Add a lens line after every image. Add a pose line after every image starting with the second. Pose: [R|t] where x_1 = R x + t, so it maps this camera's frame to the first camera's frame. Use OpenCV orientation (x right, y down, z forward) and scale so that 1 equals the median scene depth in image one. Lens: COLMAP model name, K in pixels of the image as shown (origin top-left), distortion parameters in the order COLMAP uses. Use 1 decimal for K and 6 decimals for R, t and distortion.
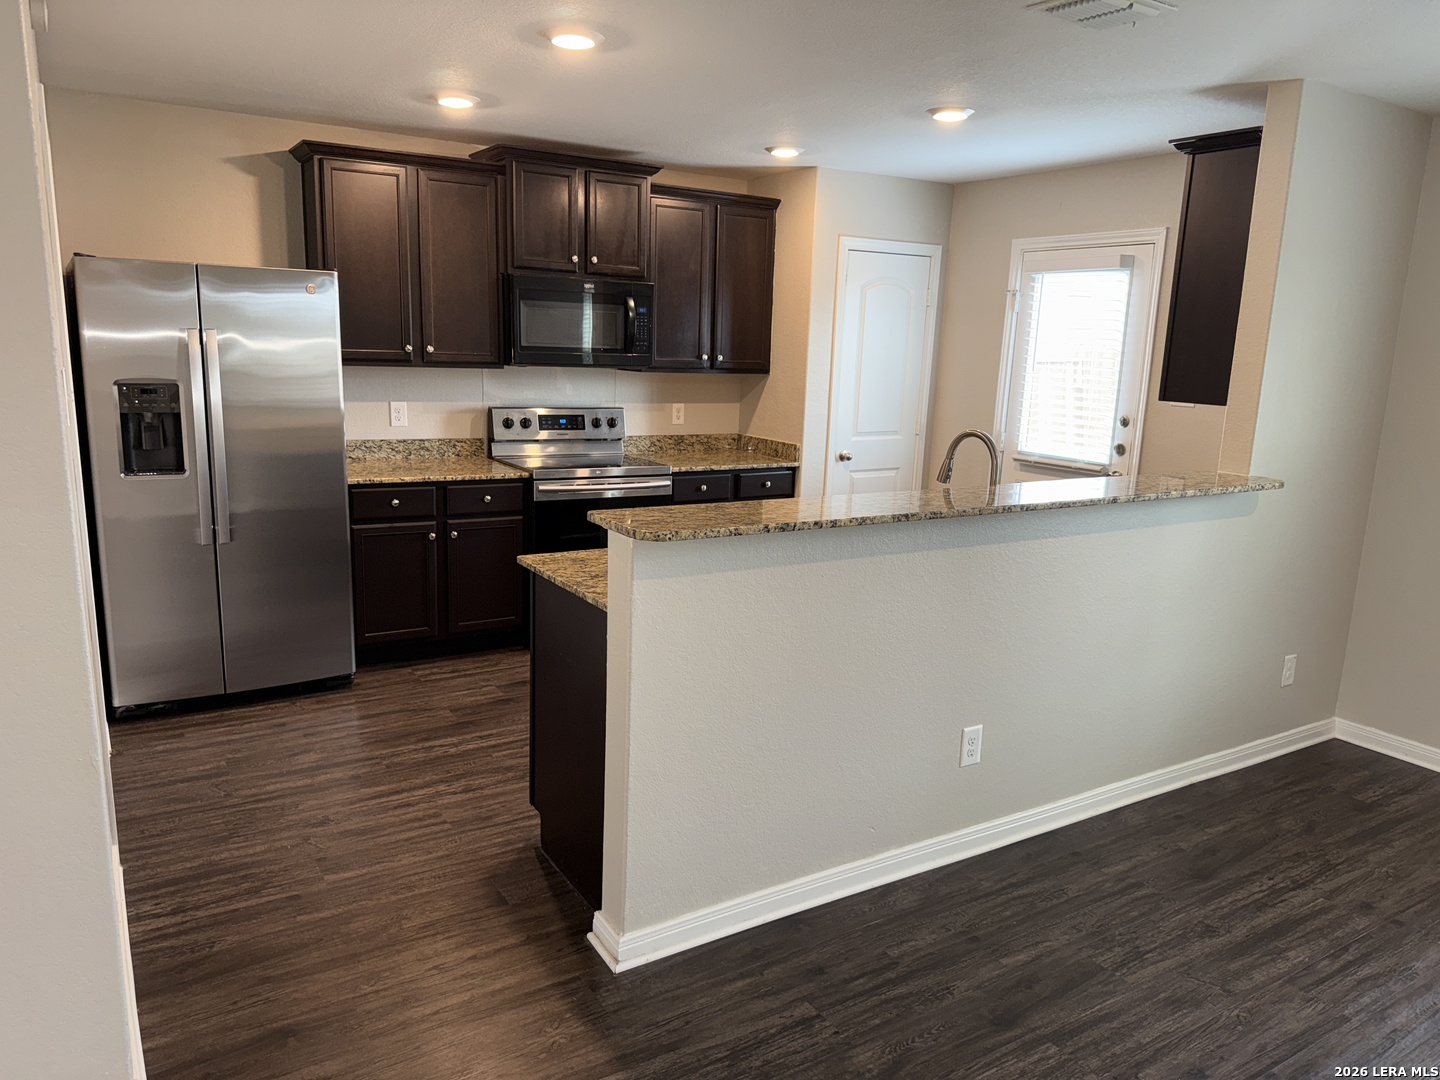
lens RADIAL K [[1018.0, 0, 749.0], [0, 1018.0, 551.1], [0, 0, 1]] dist [0.099819, -0.209043]
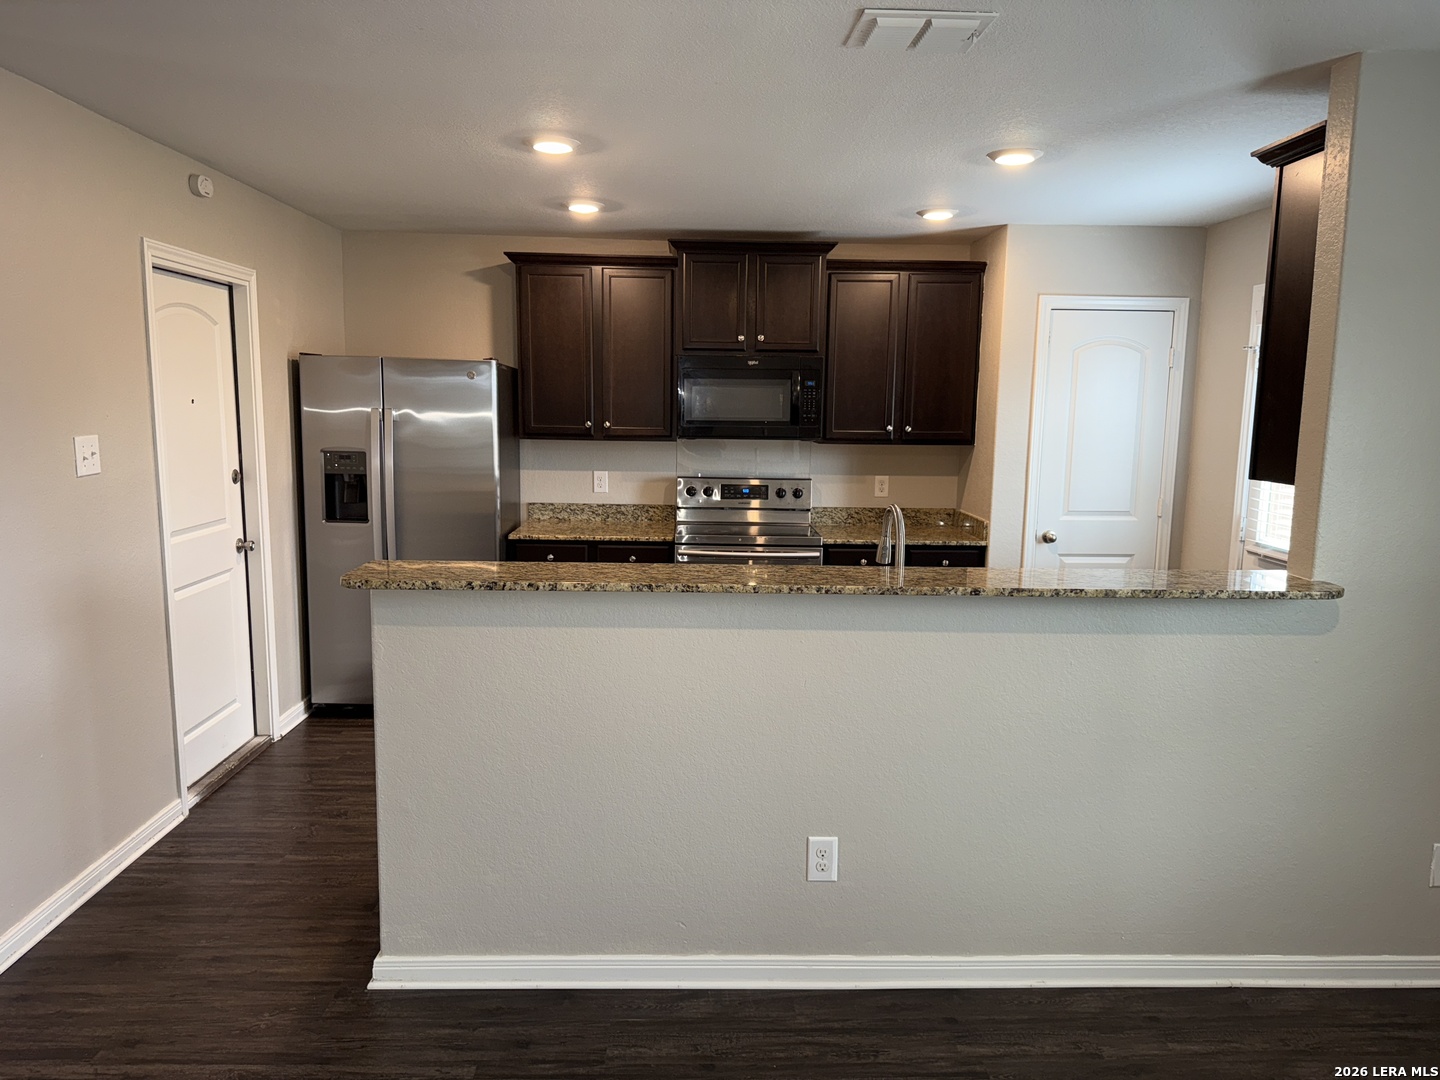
lens RADIAL K [[1034.4, 0, 720.0], [0, 1034.4, 540.0], [0, 0, 1]] dist [0.008912, -0.006627]
pose [[0.858344, 0.045750, -0.511030, 0.353425], [-0.089290, 0.994137, -0.060975, -0.012183], [0.505245, 0.097967, 0.857397, 0.101755]]
